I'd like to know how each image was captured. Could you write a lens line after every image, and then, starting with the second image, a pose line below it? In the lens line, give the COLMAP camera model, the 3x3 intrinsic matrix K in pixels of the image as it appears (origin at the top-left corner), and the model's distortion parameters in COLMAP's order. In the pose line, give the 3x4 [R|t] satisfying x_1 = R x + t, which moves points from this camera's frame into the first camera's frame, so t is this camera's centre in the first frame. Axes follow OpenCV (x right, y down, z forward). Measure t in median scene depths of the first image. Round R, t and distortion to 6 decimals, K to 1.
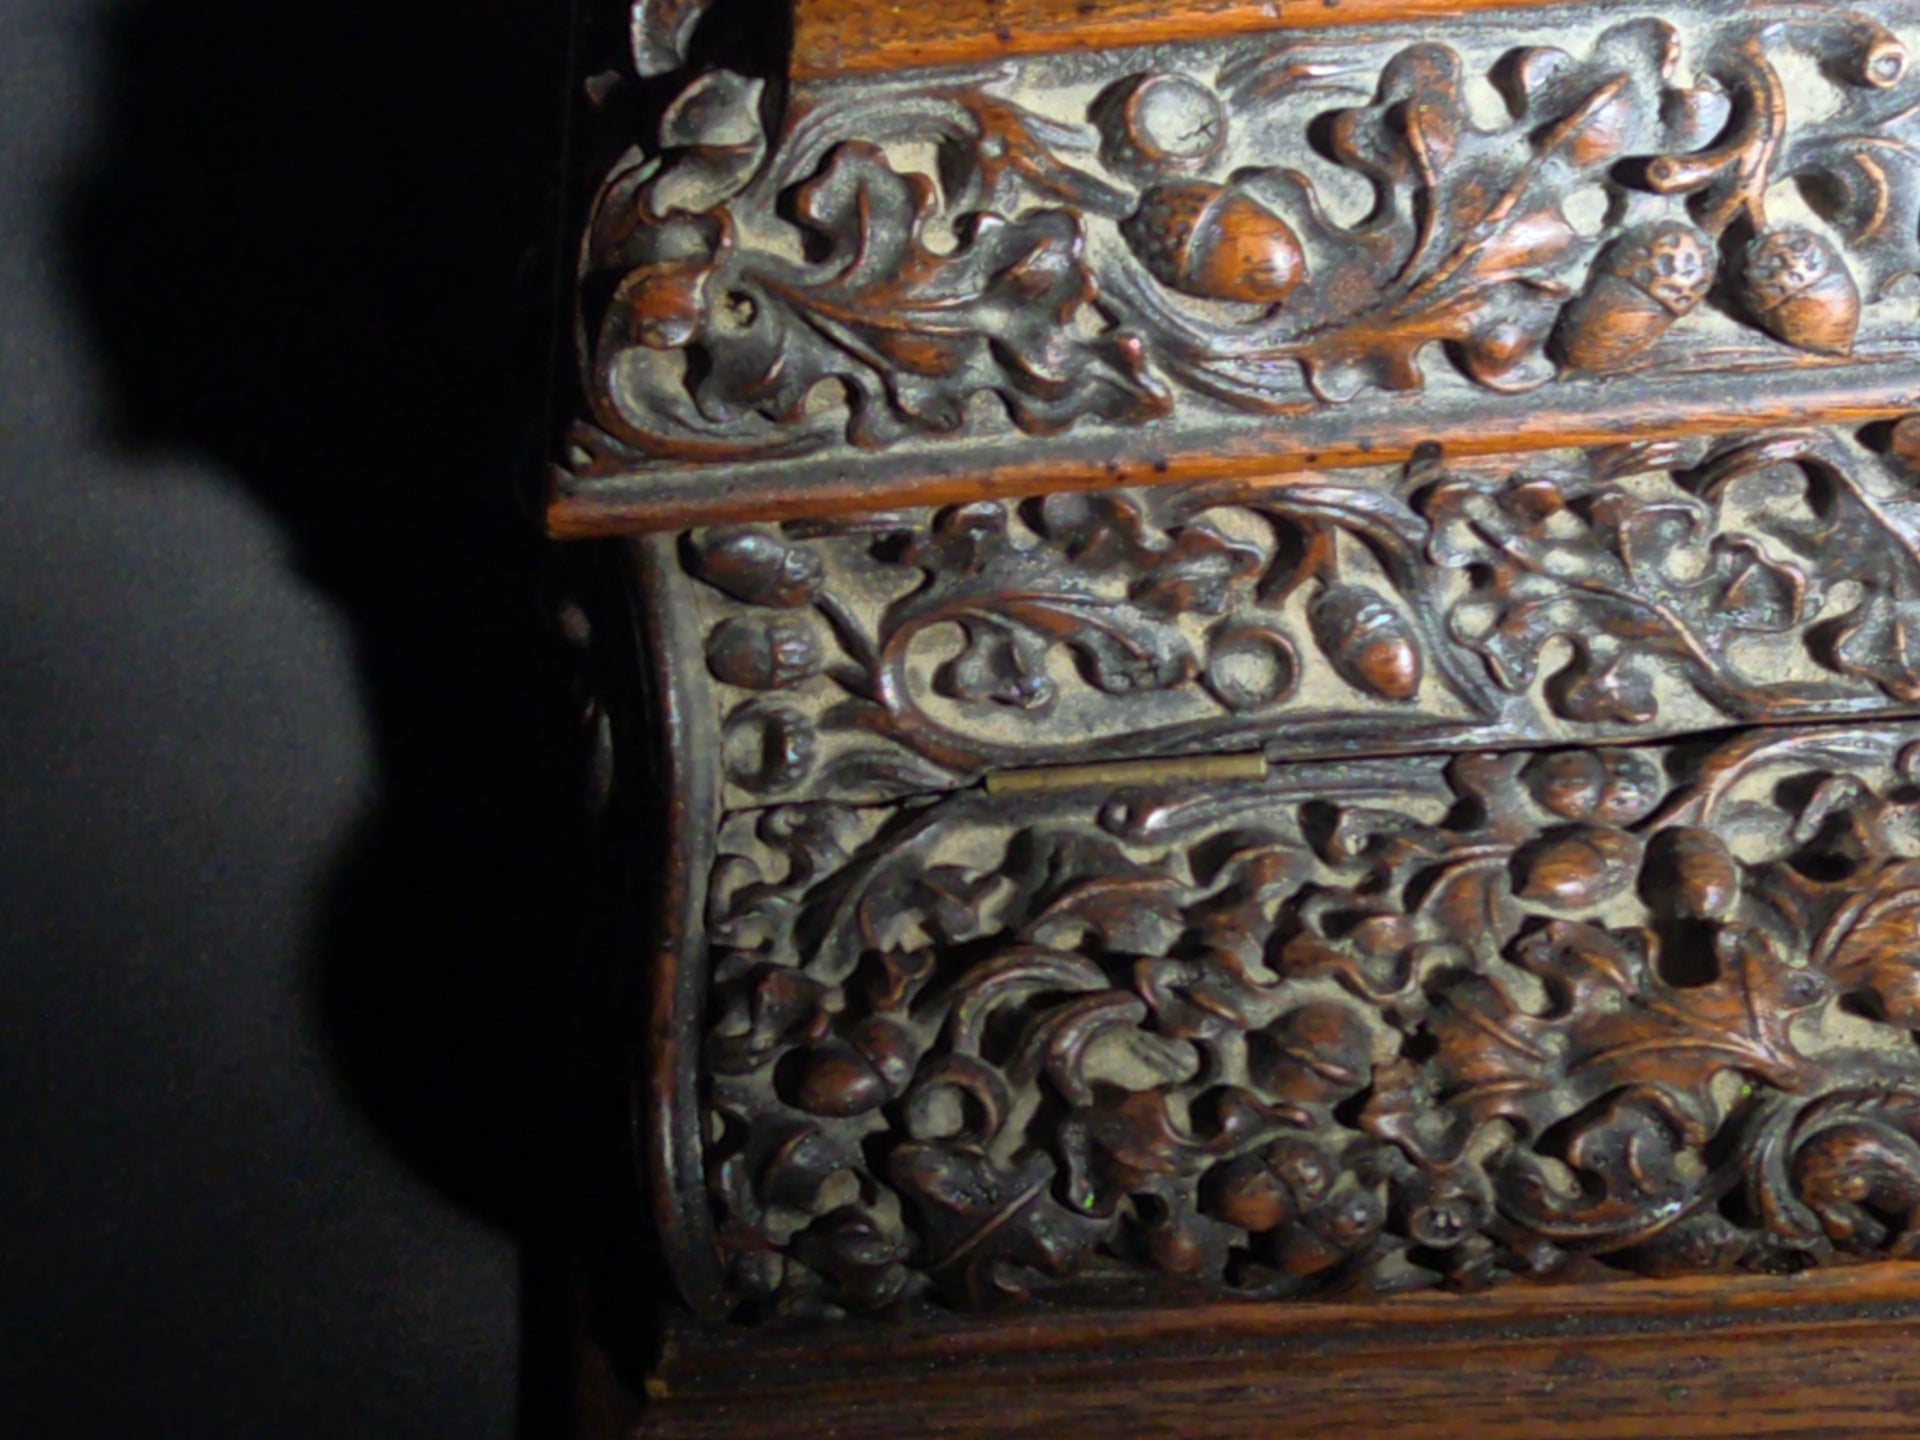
lens RADIAL K [[2814.4, 0, 921.3], [0, 2814.4, 727.9], [0, 0, 1]] dist [-0.030506, 0.062193]
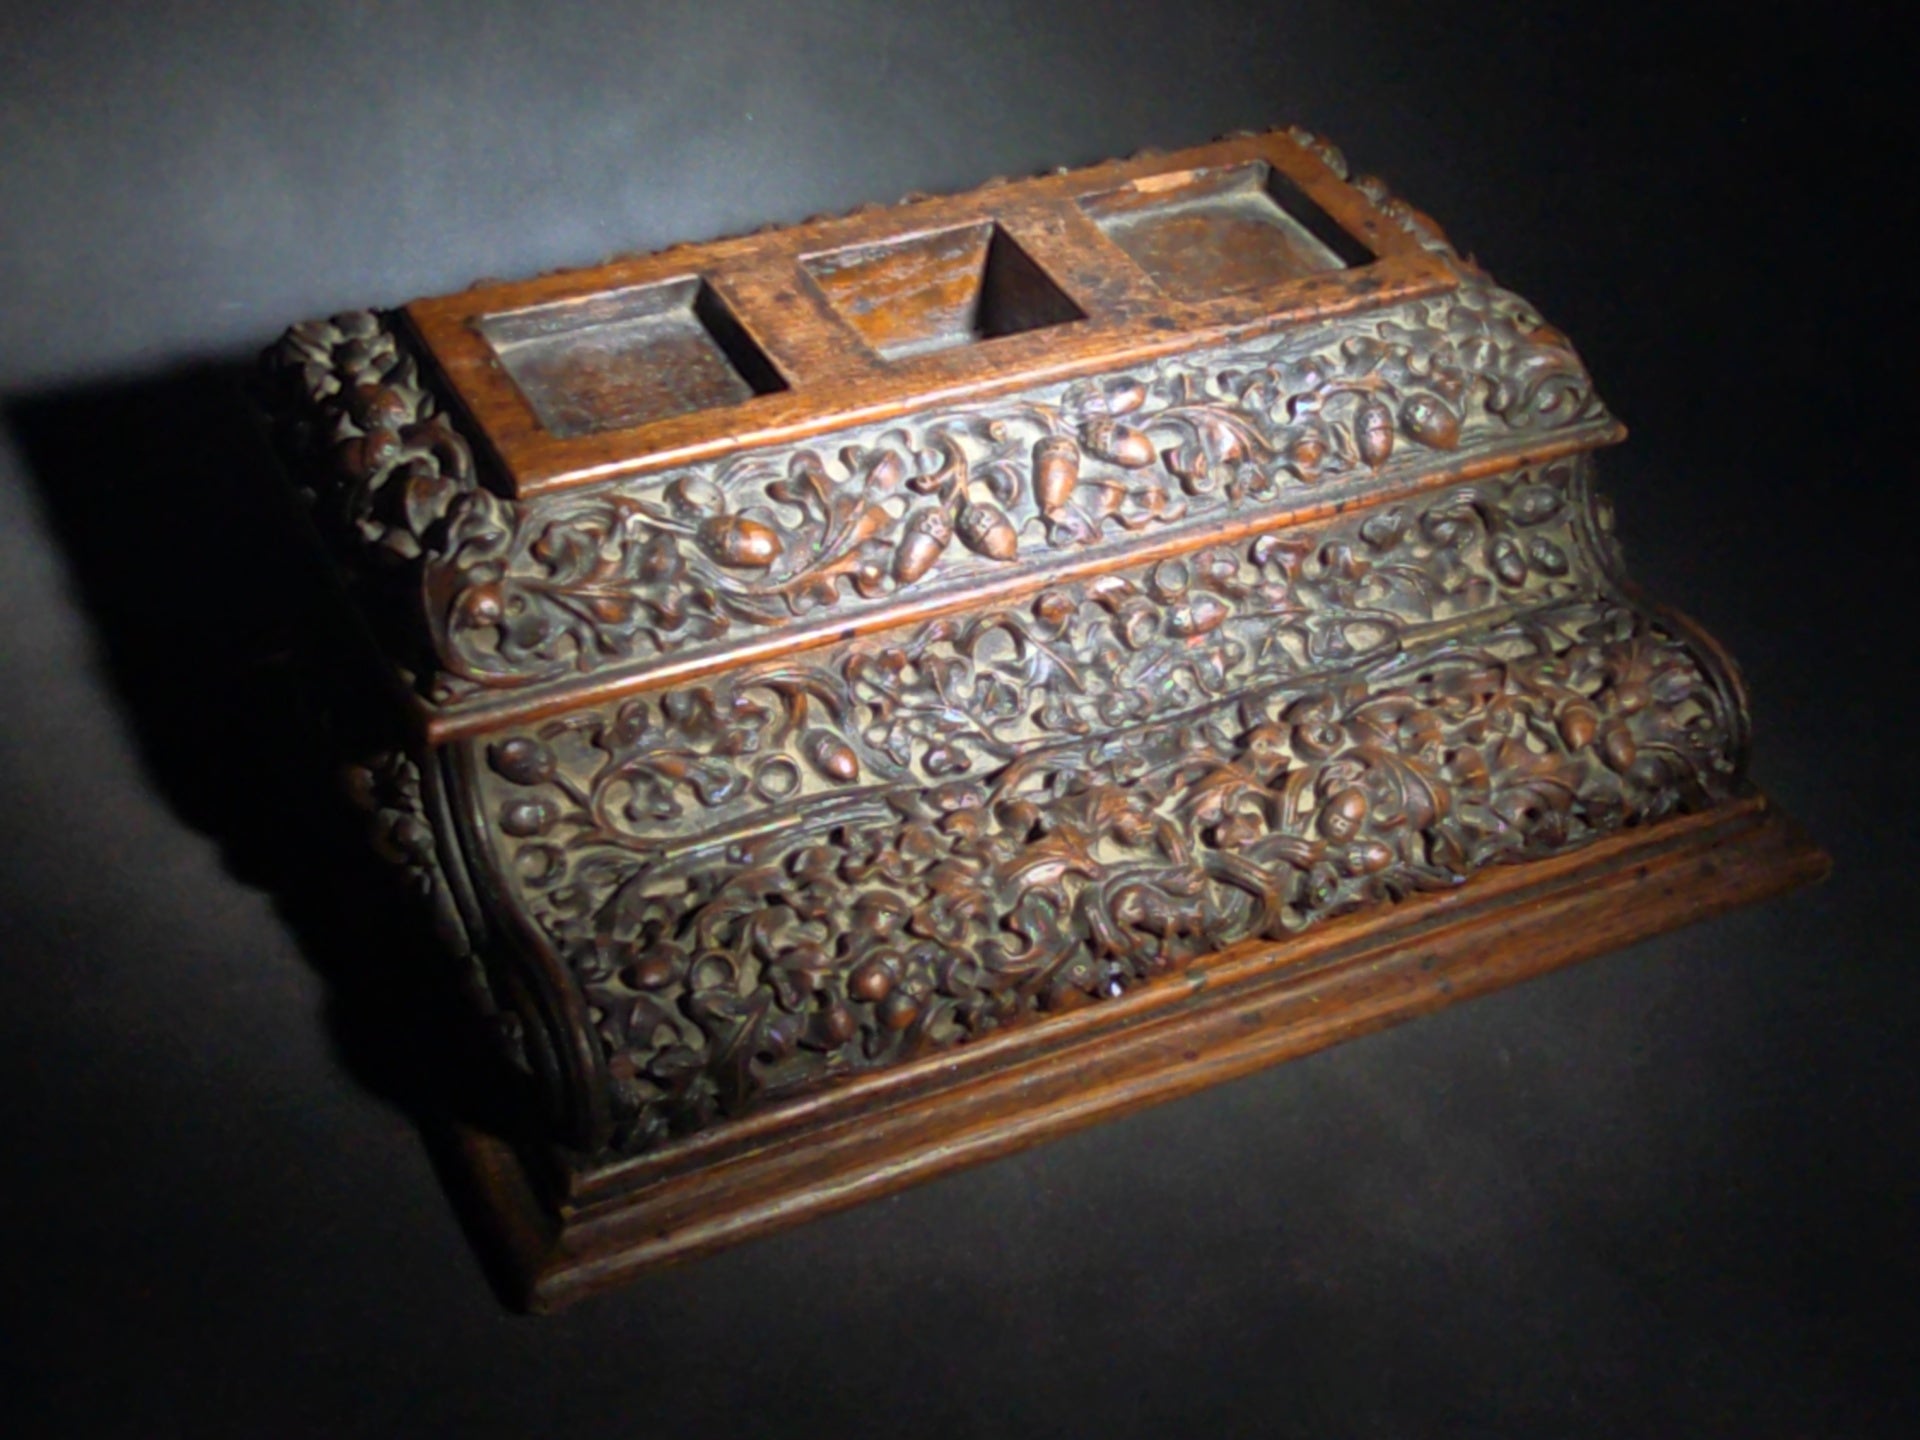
lens RADIAL K [[2814.4, 0, 921.3], [0, 2814.4, 727.9], [0, 0, 1]] dist [-0.030506, 0.062193]
pose [[0.892273, -0.120906, 0.435007, -0.679534], [0.289483, 0.892577, -0.345696, 0.693293], [-0.346481, 0.434383, 0.831422, -0.710056]]
